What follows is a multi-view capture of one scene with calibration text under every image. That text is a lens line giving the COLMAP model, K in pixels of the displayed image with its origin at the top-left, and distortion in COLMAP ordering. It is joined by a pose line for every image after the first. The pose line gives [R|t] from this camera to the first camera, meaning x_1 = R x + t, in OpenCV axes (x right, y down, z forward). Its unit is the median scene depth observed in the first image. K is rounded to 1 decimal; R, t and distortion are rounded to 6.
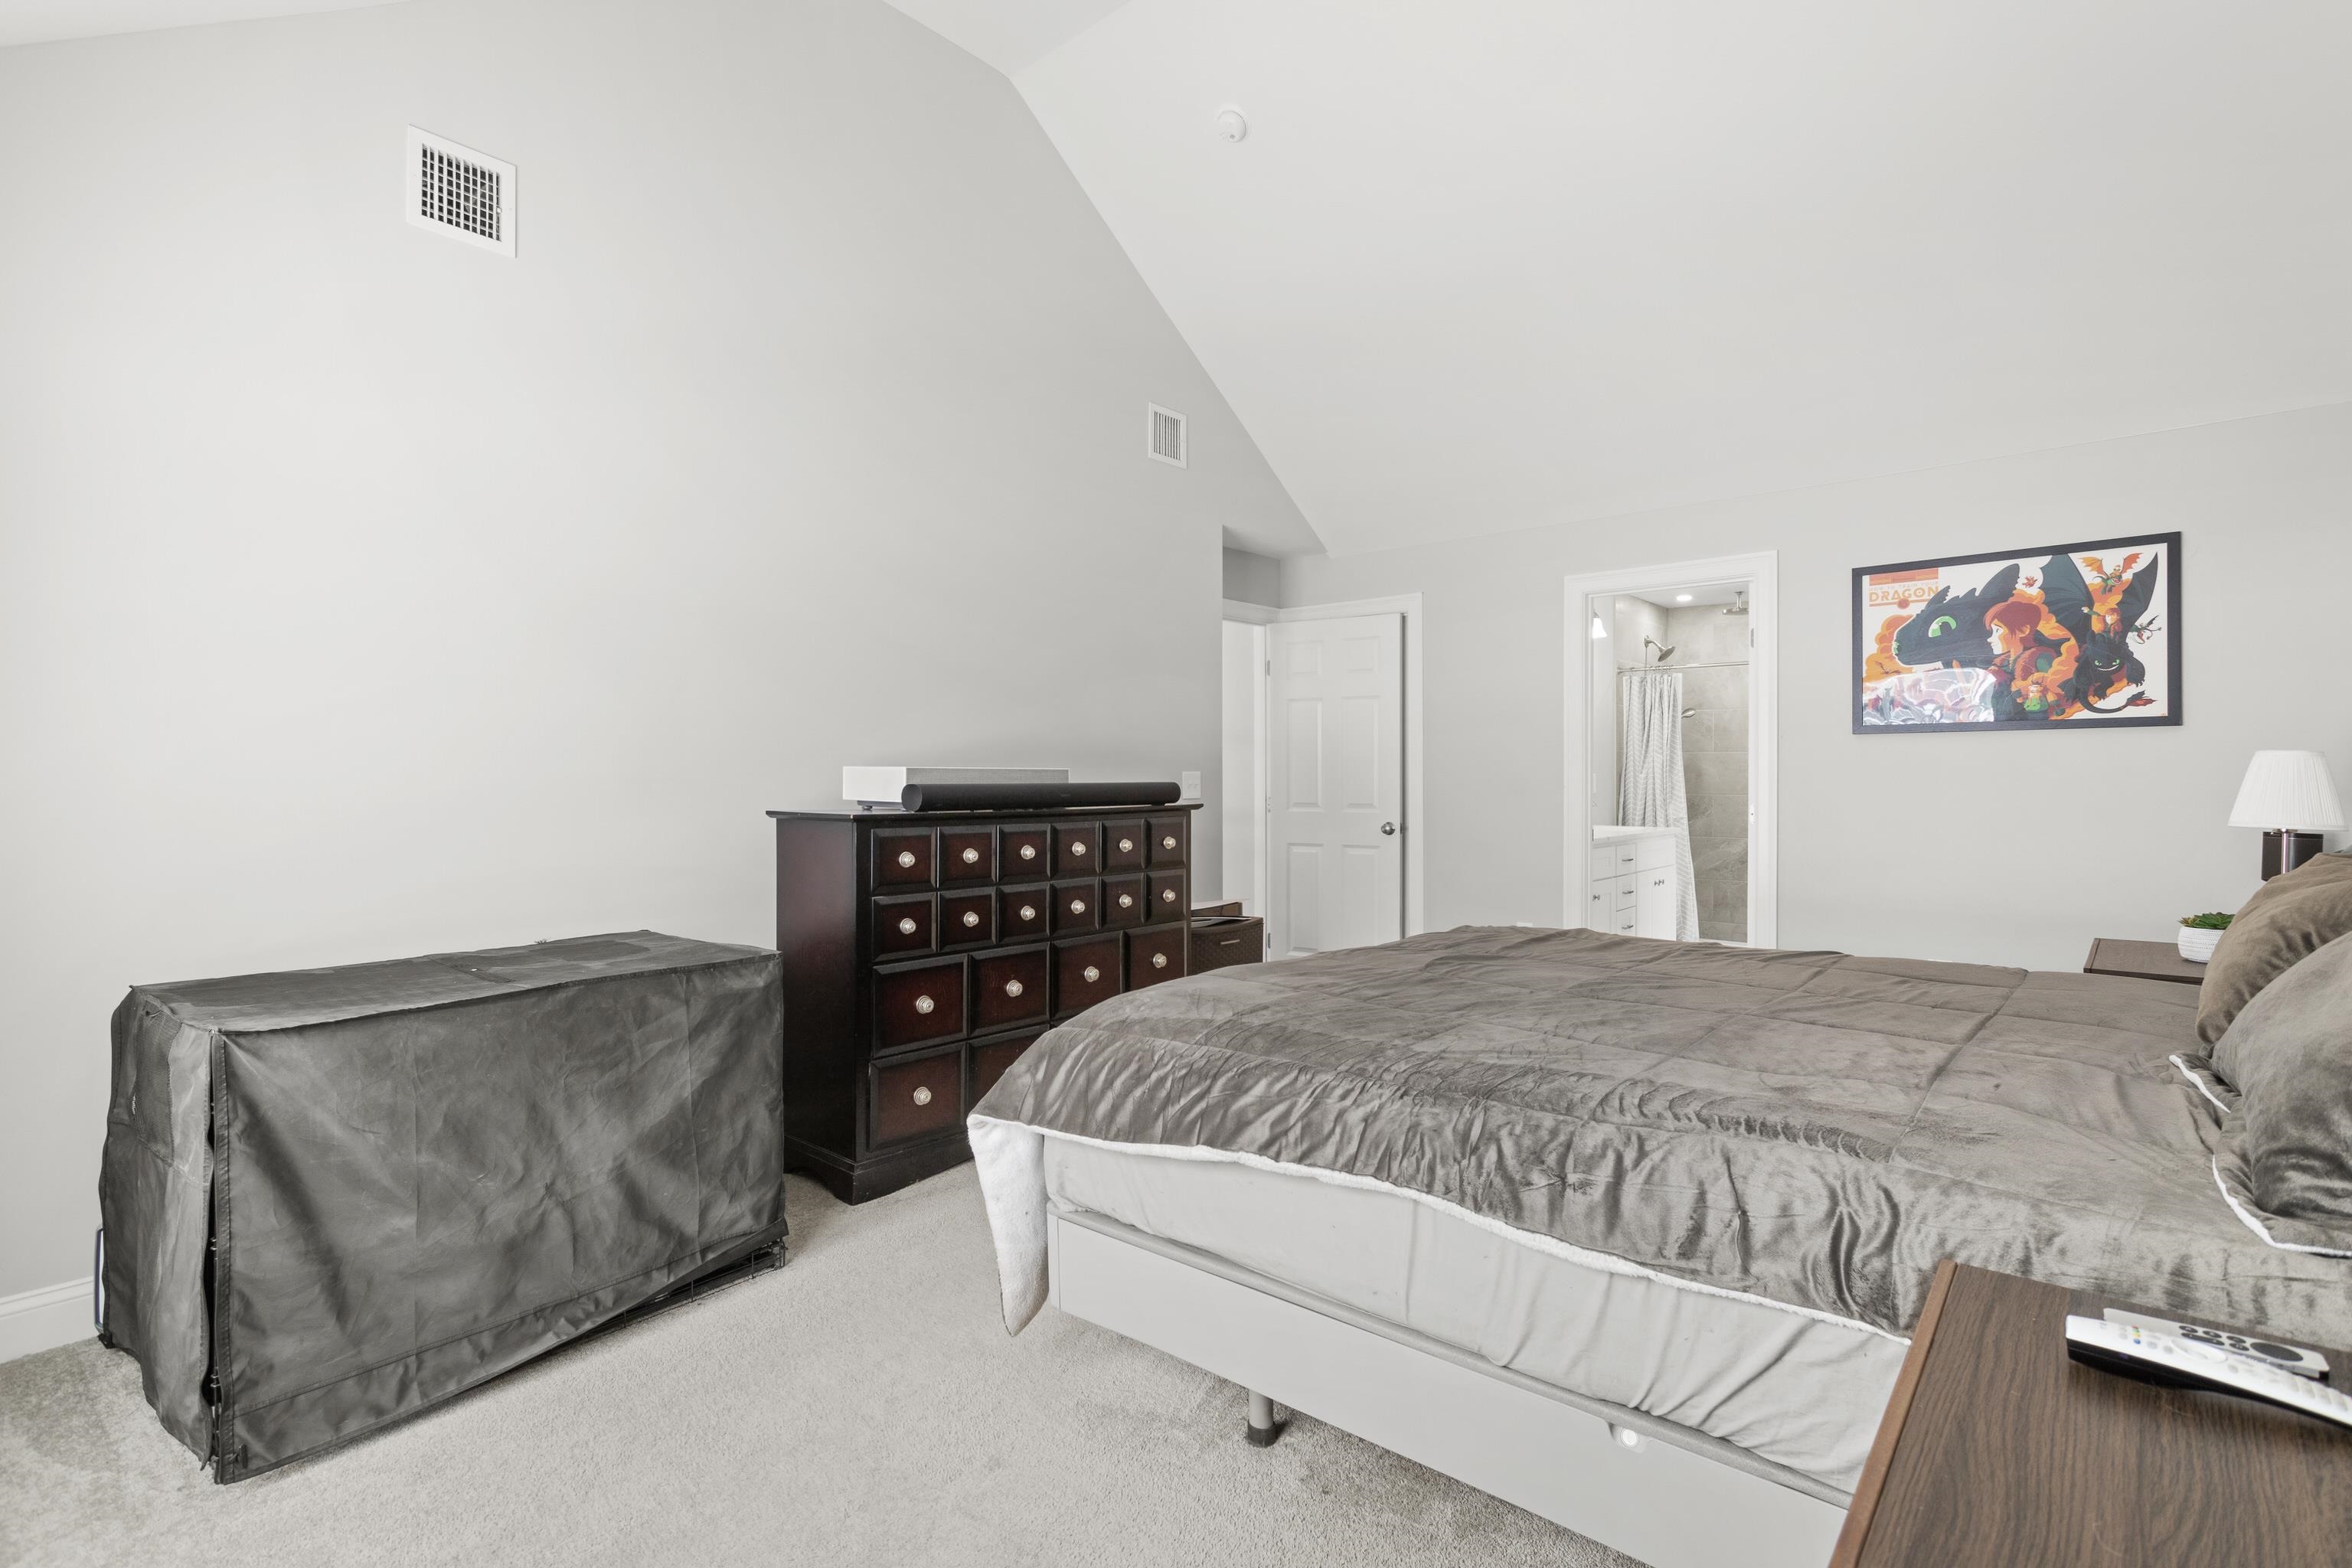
lens RADIAL K [[1107.4, 0, 1176.0], [0, 1107.4, 784.0], [0, 0, 1]] dist [-0.000110, -0.000118]
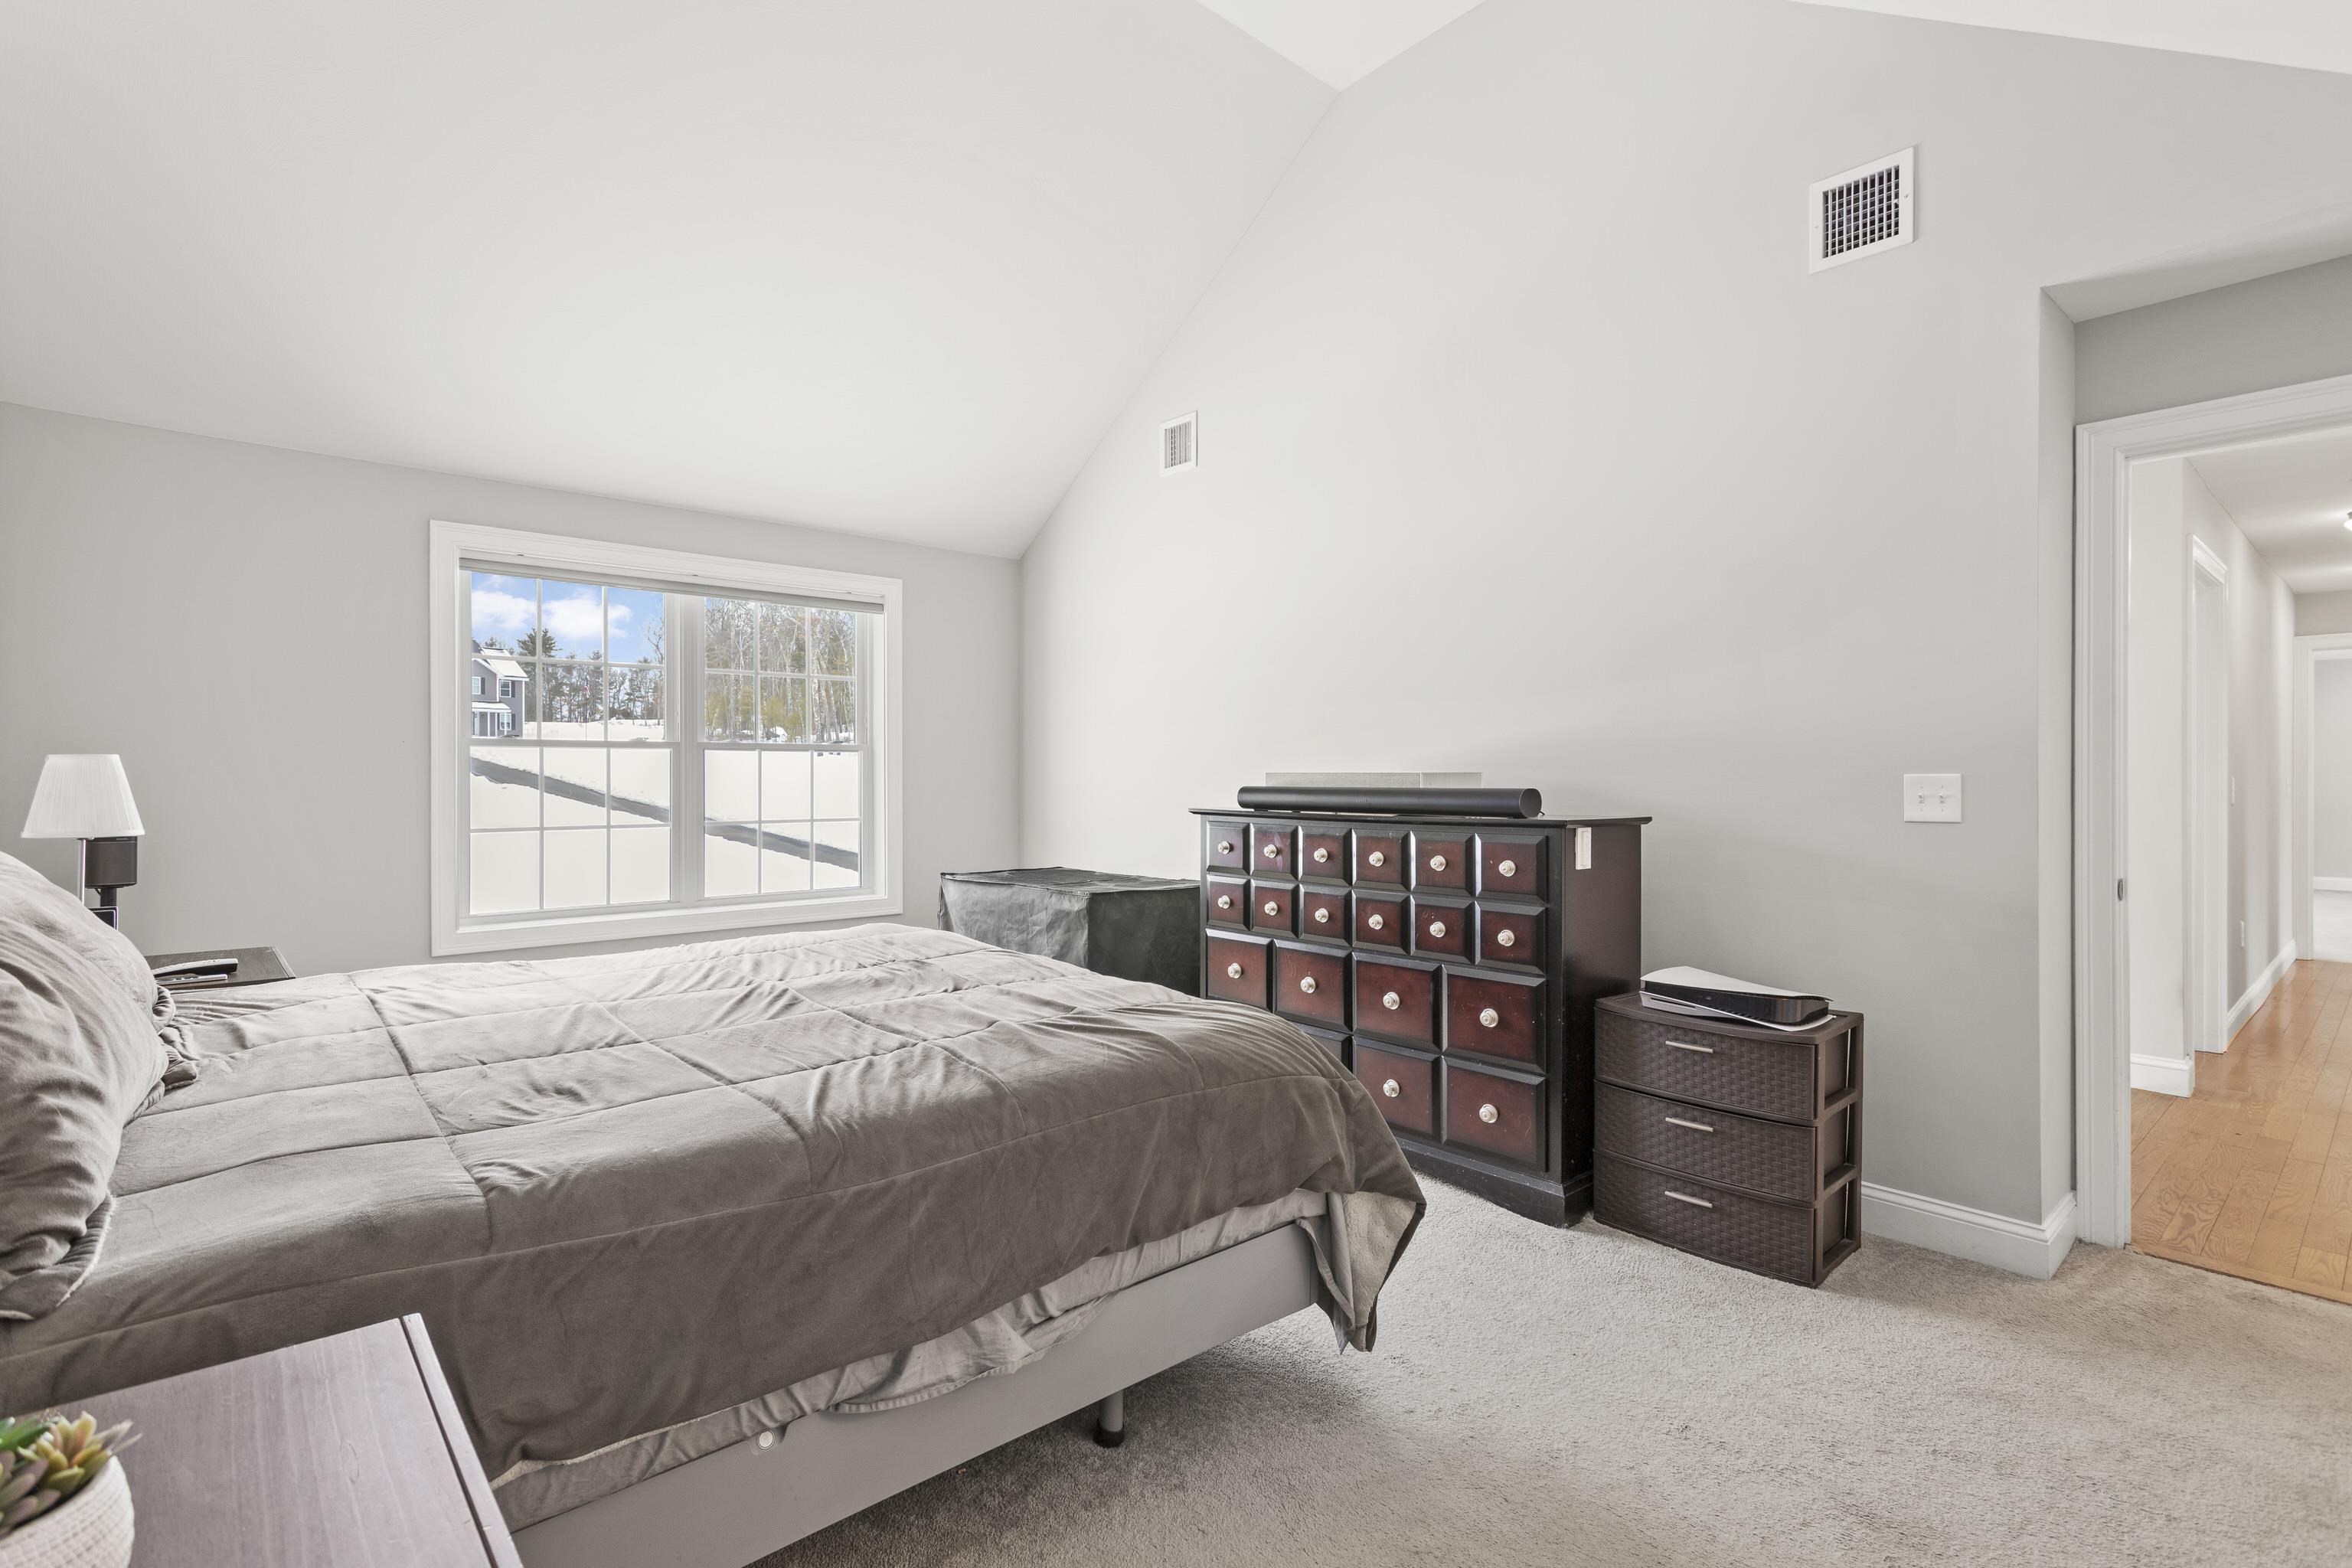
lens RADIAL K [[1107.4, 0, 1176.0], [0, 1107.4, 784.0], [0, 0, 1]] dist [-0.000110, -0.000118]
pose [[-0.127843, 0.002729, -0.991791, 0.836804], [-0.005383, 0.999980, 0.003446, -0.005915], [0.991780, 0.005779, -0.127825, 0.933109]]
